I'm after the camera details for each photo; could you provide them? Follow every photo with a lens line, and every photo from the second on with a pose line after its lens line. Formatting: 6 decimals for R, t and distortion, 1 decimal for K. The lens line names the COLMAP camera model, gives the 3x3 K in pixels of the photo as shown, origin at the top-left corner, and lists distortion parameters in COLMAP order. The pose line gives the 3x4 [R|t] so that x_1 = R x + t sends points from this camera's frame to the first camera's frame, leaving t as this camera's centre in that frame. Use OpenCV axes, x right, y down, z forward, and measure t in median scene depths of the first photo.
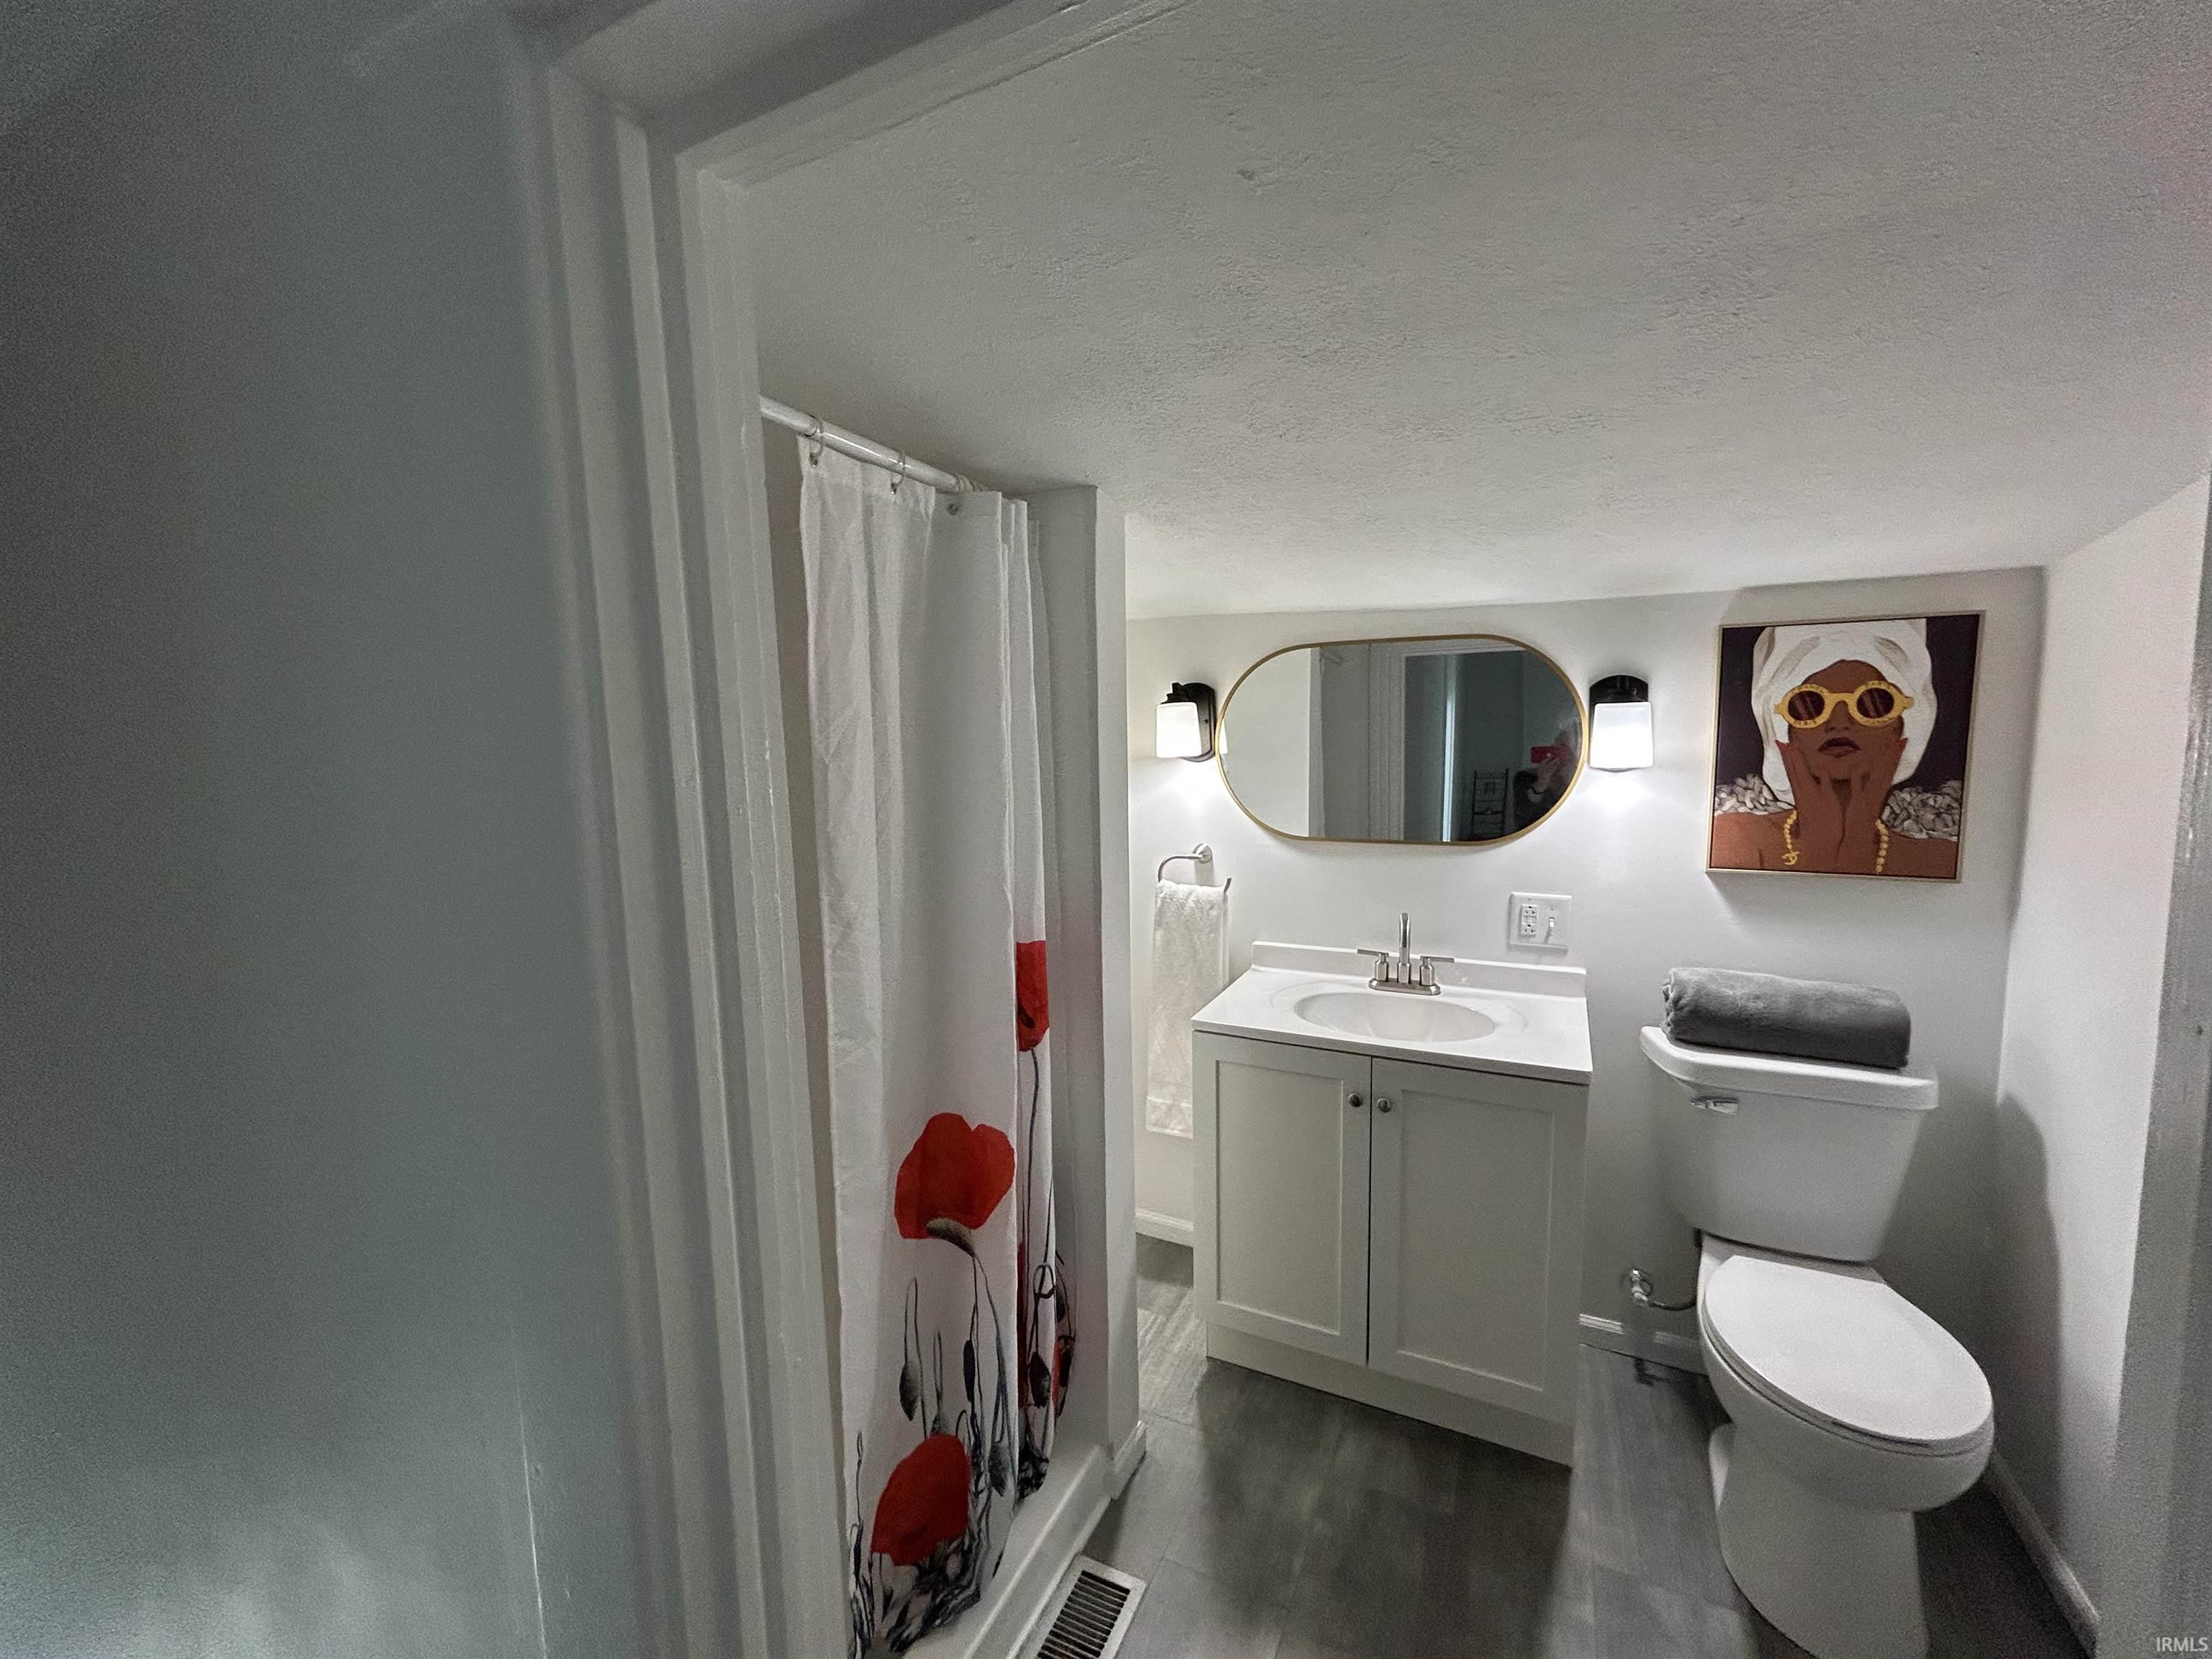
lens RADIAL K [[903.1, 0, 1110.6], [0, 903.1, 823.7], [0, 0, 1]] dist [-0.001830, 0.004979]
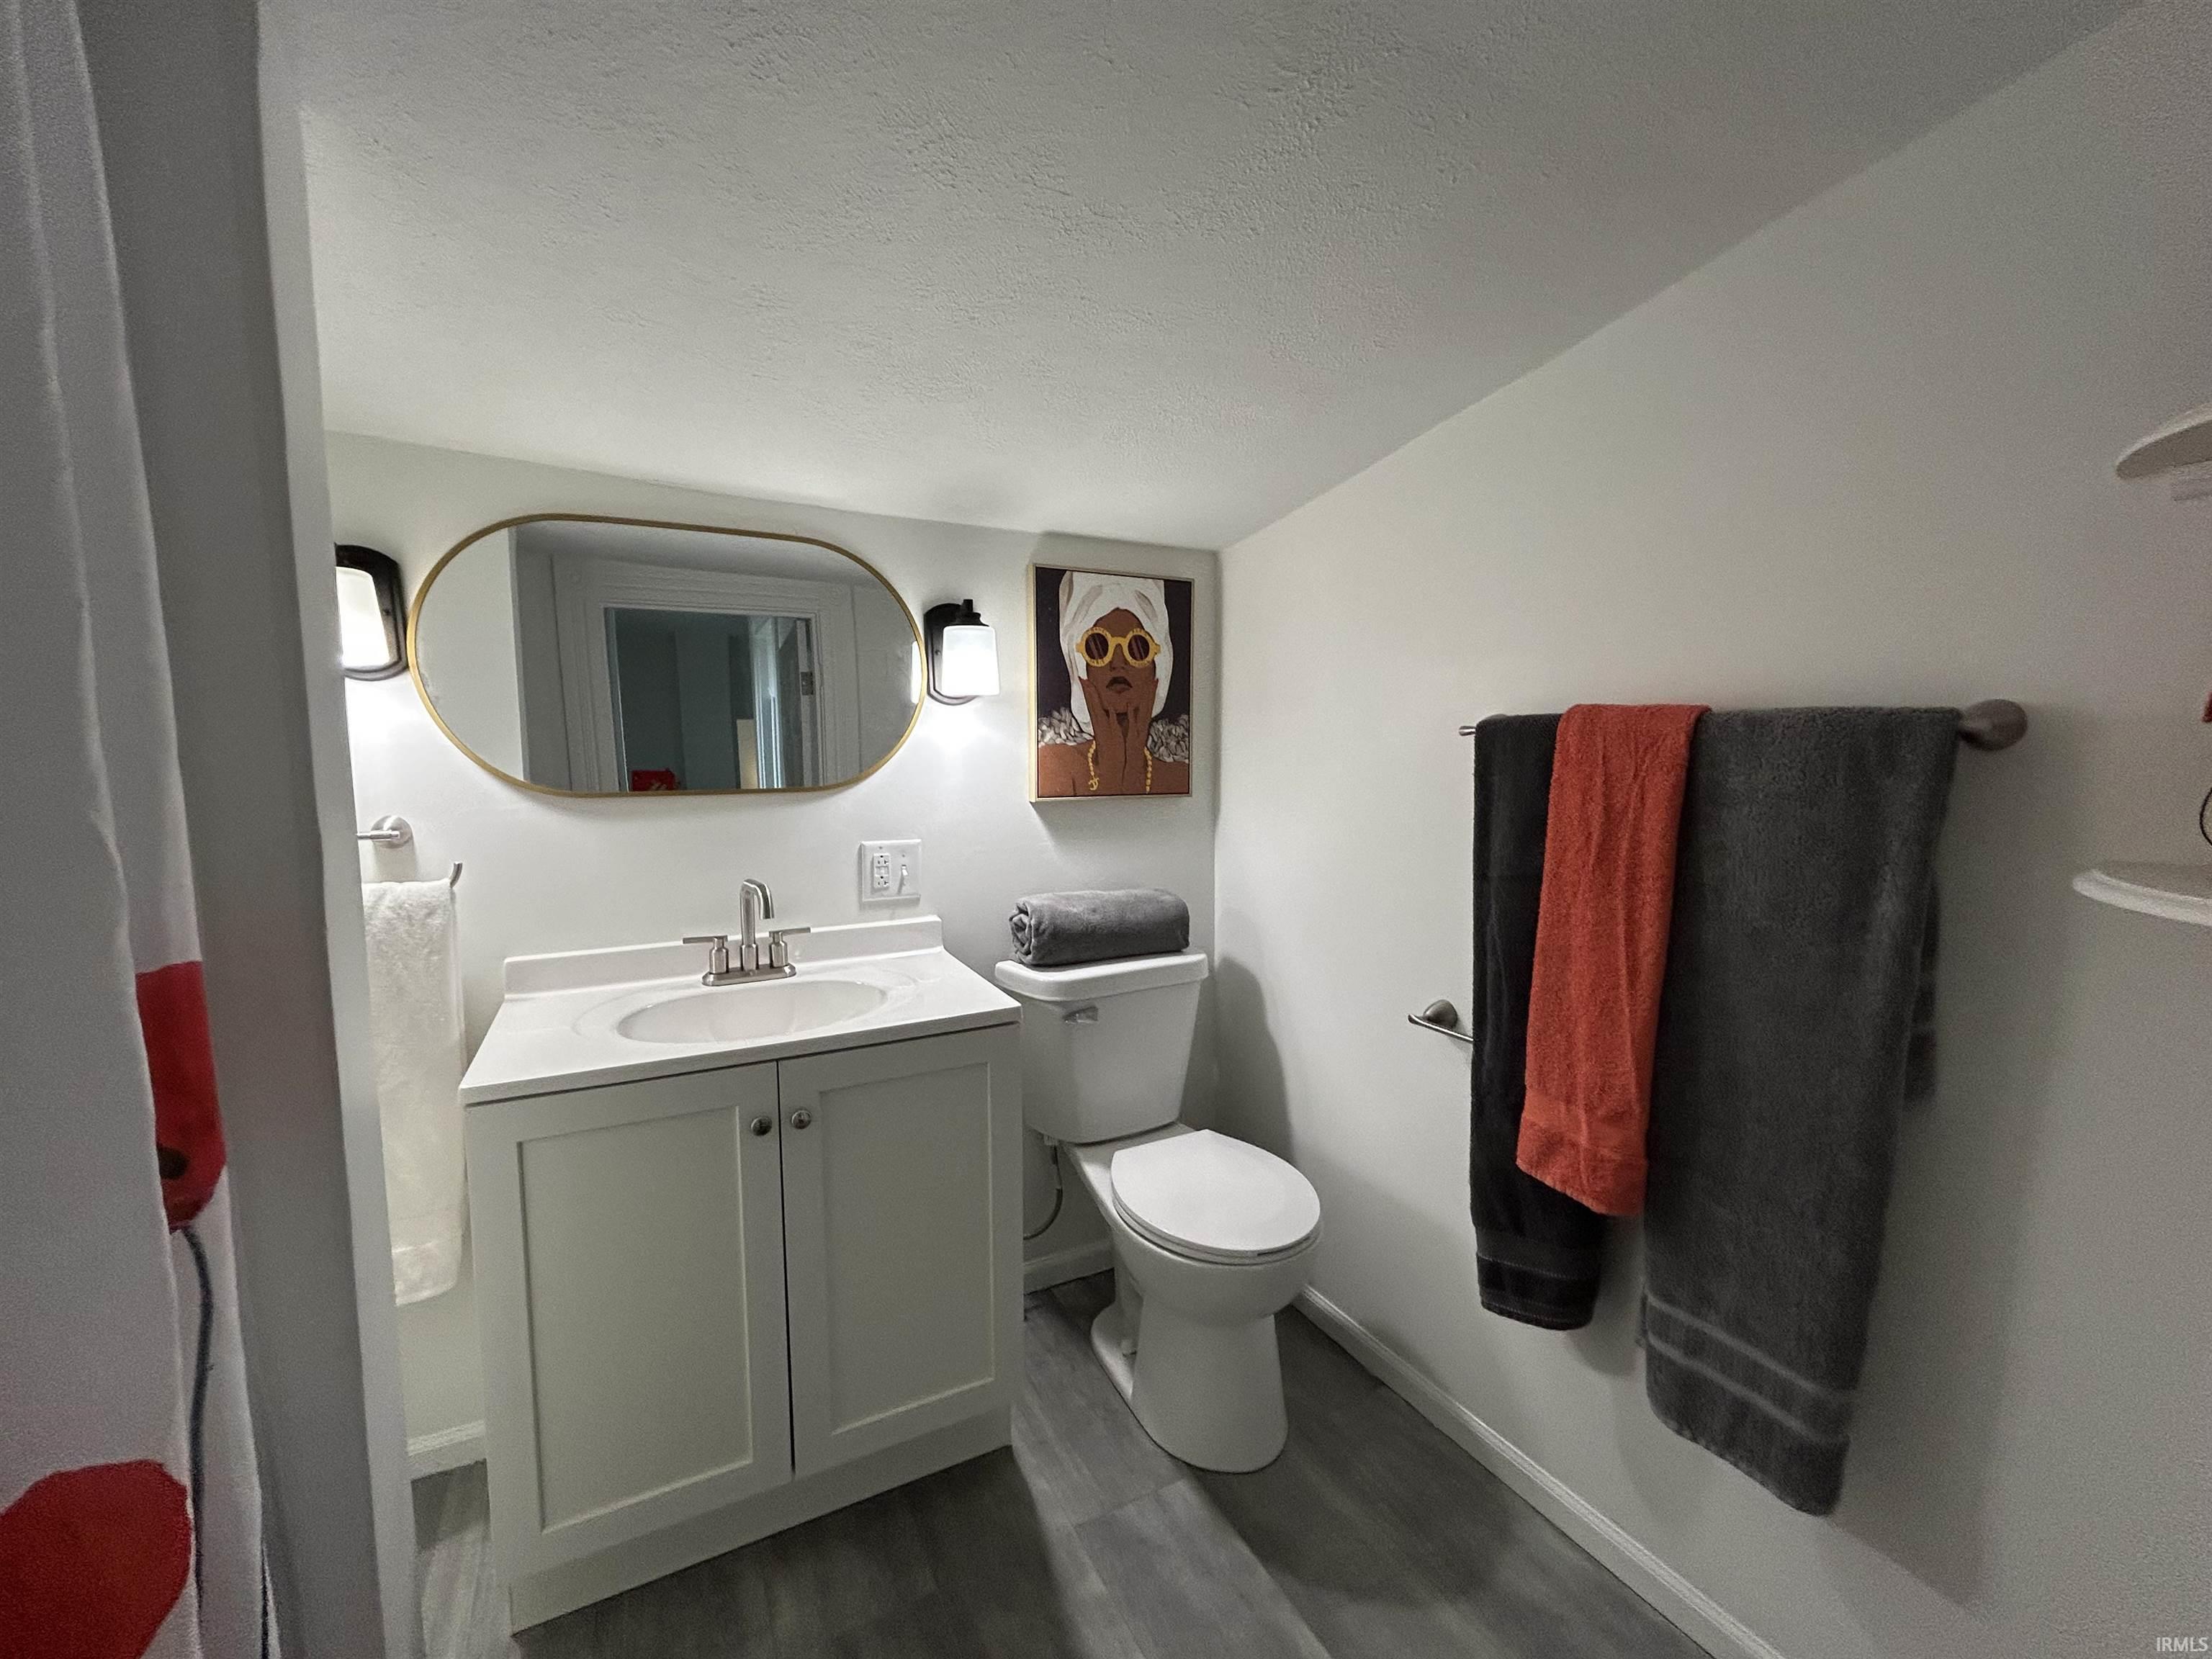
lens RADIAL K [[903.1, 0, 1110.6], [0, 903.1, 823.7], [0, 0, 1]] dist [-0.001830, 0.004979]
pose [[0.599508, -0.056808, 0.798350, -0.124782], [0.075302, 0.997057, 0.014401, 0.073407], [-0.796818, 0.051484, 0.602022, 0.322938]]
